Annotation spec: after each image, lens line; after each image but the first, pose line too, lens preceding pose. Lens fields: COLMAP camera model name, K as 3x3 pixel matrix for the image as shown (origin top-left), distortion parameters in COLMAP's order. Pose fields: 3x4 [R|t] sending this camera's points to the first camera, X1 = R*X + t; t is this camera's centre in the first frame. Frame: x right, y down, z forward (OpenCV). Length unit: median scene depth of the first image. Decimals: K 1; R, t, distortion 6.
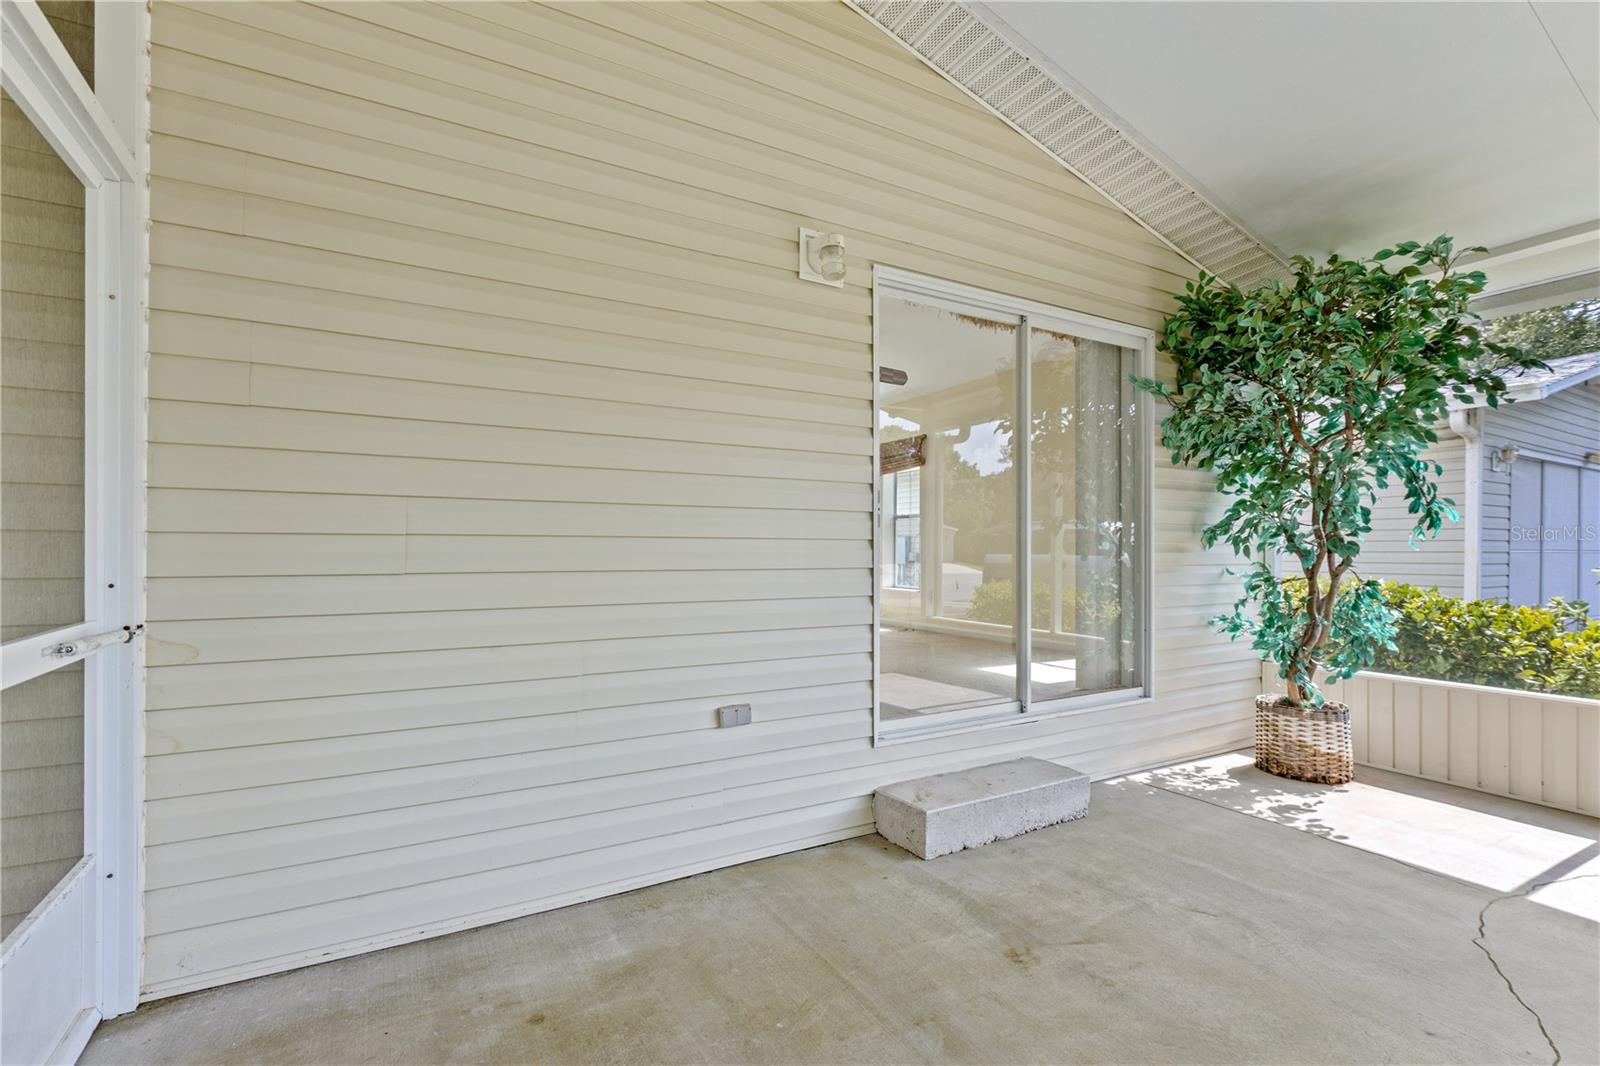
lens RADIAL K [[721.7, 0, 798.6], [0, 721.7, 537.5], [0, 0, 1]] dist [-0.000183, -0.000439]
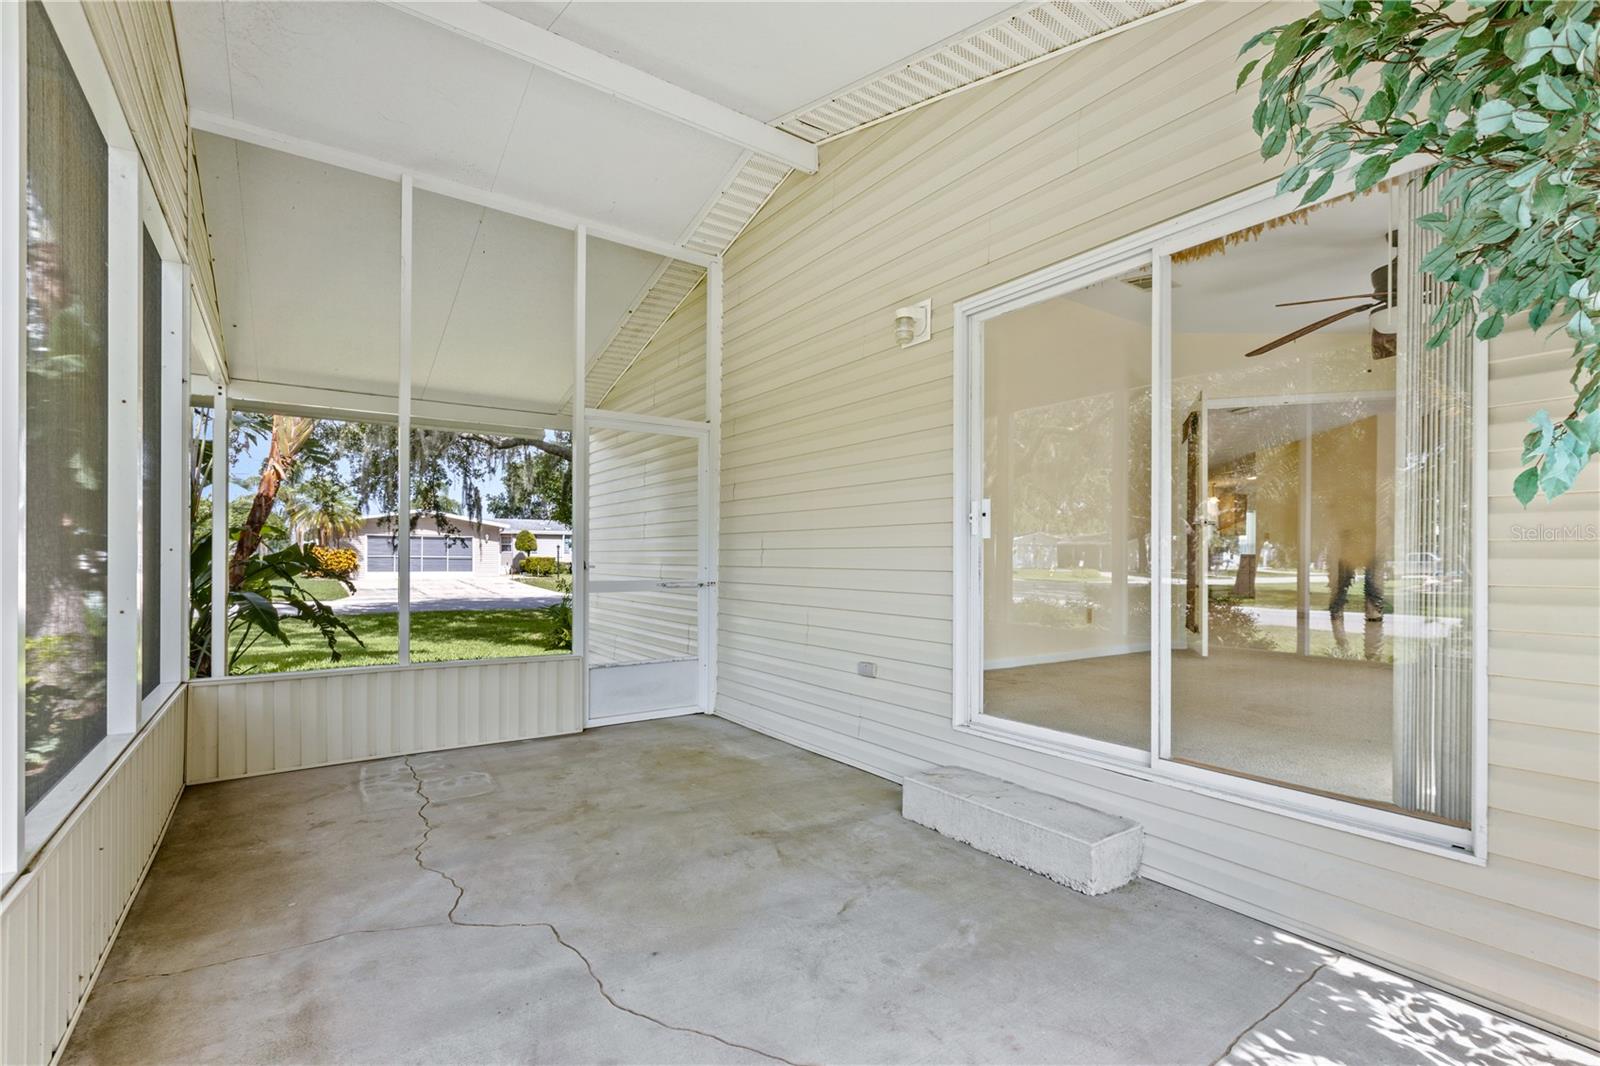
lens RADIAL K [[721.7, 0, 798.6], [0, 721.7, 537.5], [0, 0, 1]] dist [-0.000183, -0.000439]
pose [[0.089168, -0.035360, -0.995389, 1.386158], [0.008857, 0.999358, -0.034707, 0.031980], [0.995977, -0.005721, 0.089424, 0.748183]]
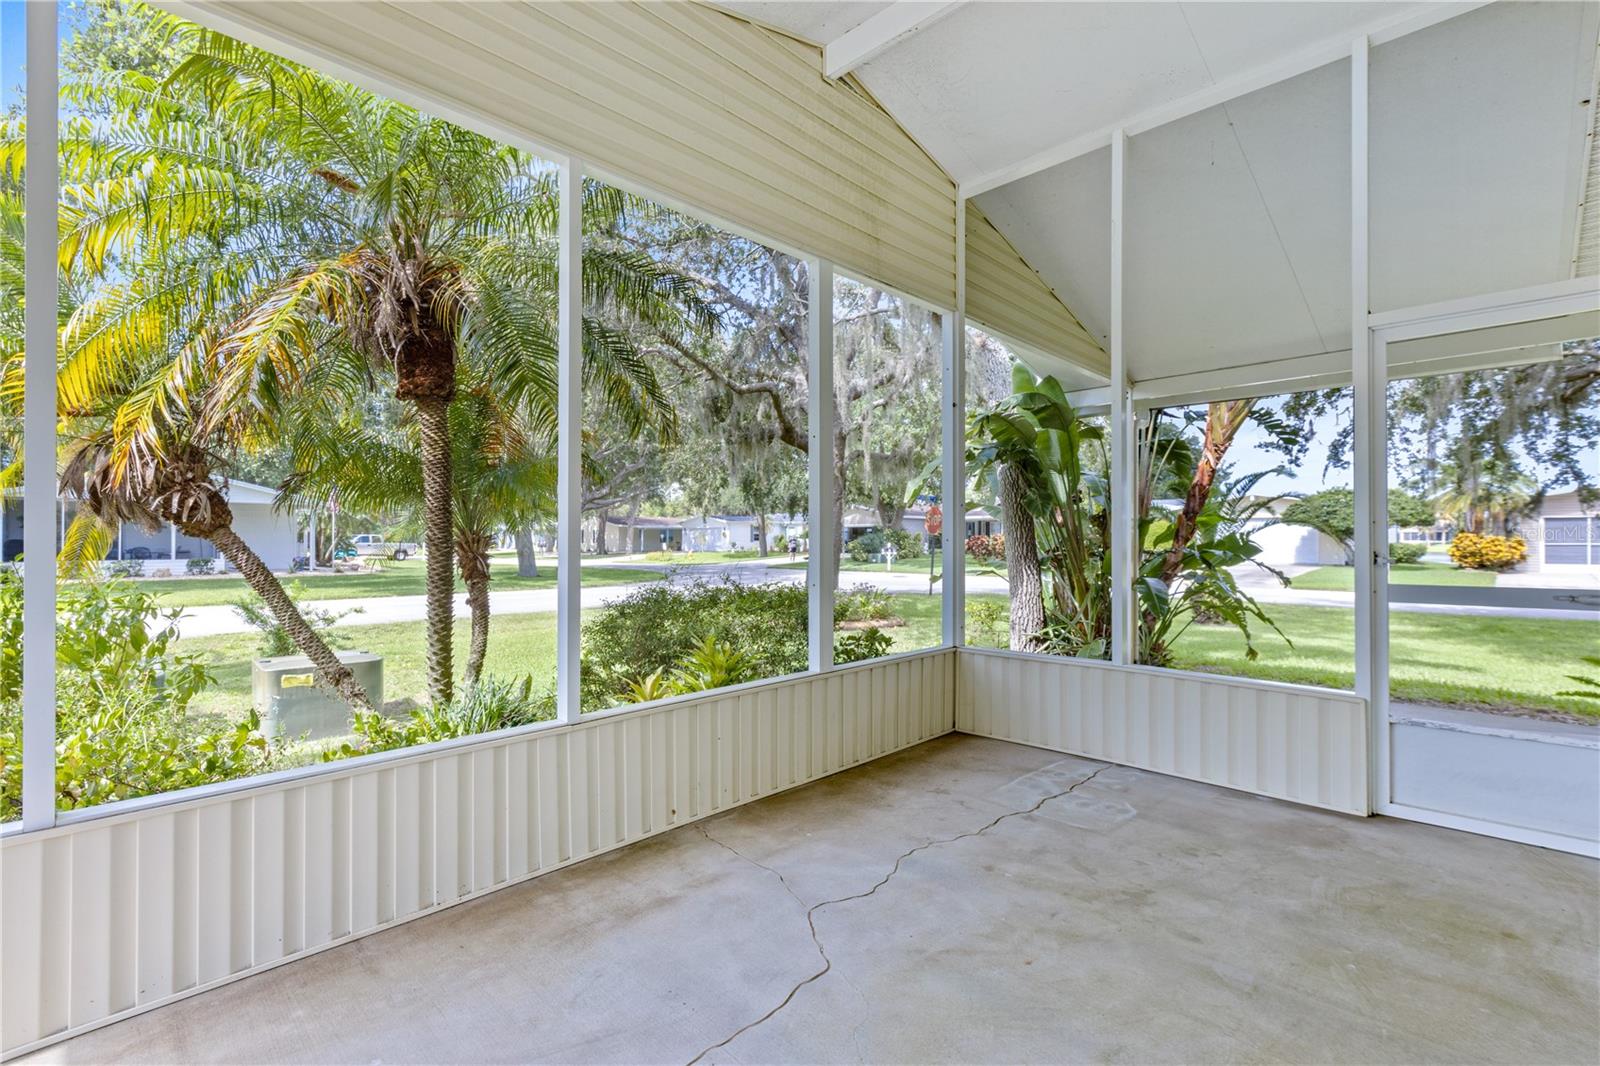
lens RADIAL K [[721.7, 0, 798.6], [0, 721.7, 537.5], [0, 0, 1]] dist [-0.000183, -0.000439]
pose [[-0.962476, -0.010913, -0.271148, 0.740474], [-0.005438, 0.999766, -0.020936, 0.028210], [0.271313, -0.018676, -0.962310, 1.240106]]
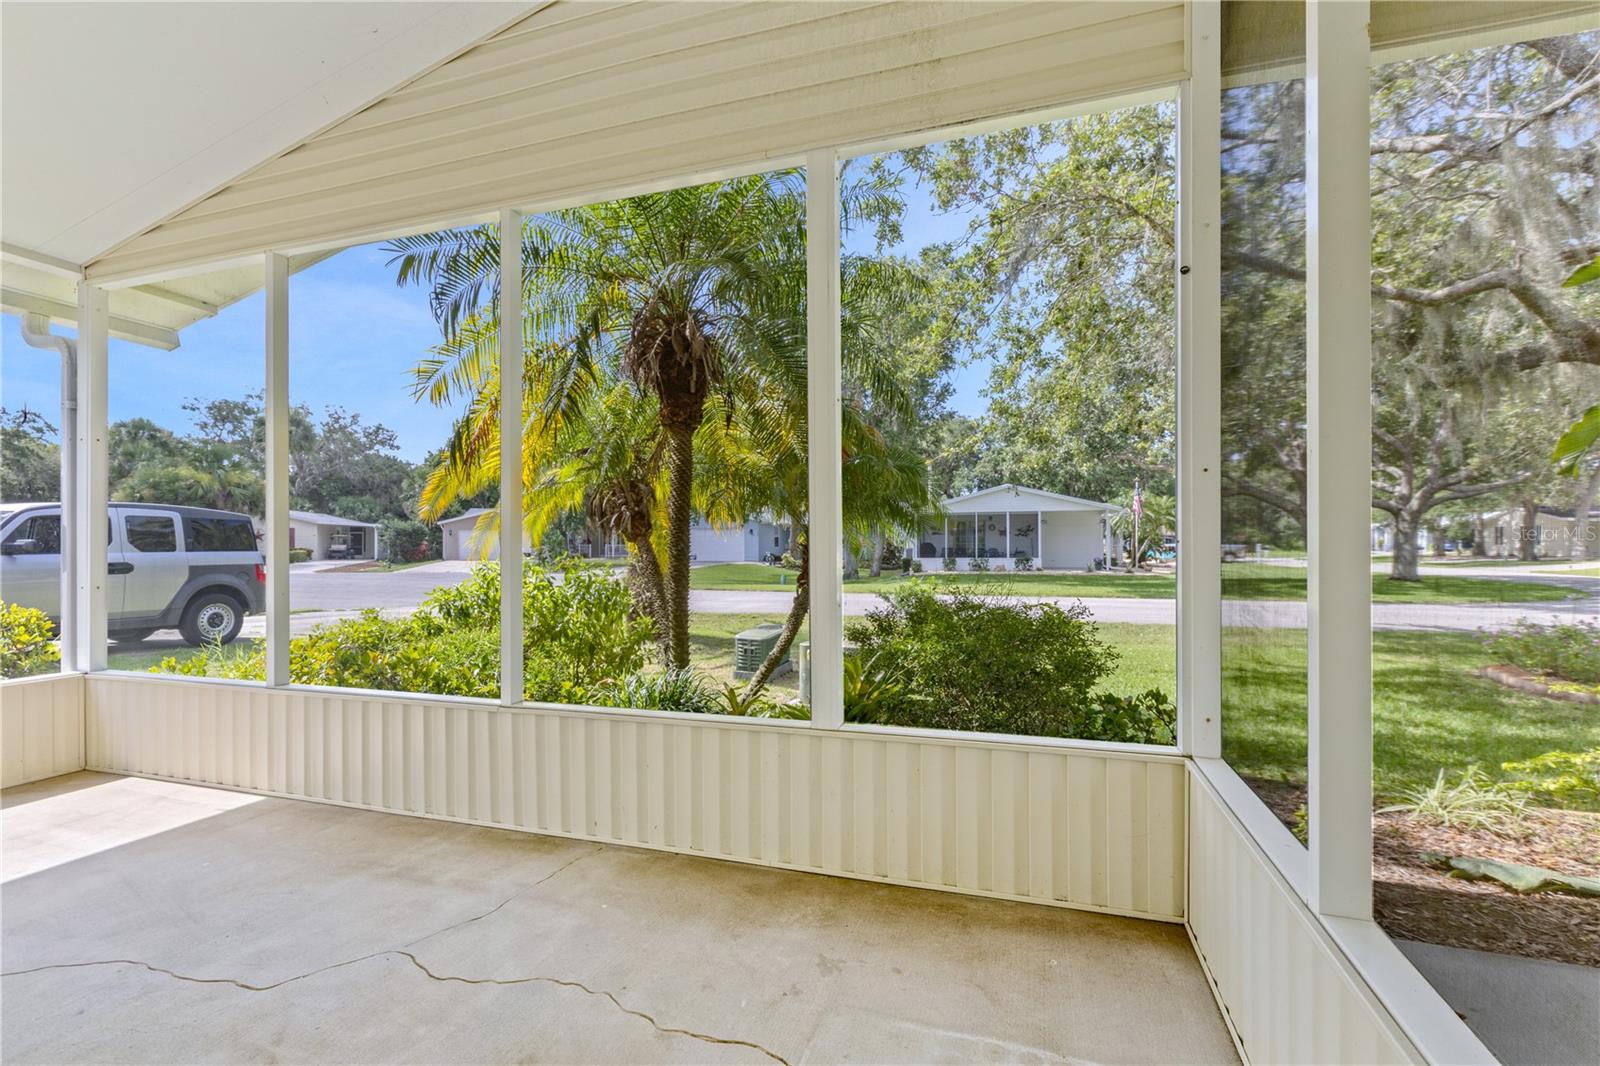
lens RADIAL K [[721.7, 0, 798.6], [0, 721.7, 537.5], [0, 0, 1]] dist [-0.000183, -0.000439]
pose [[-0.671324, 0.000090, 0.741164, -0.377172], [-0.012591, 0.999854, -0.011526, 0.006882], [-0.741057, -0.017070, -0.671225, 0.624936]]
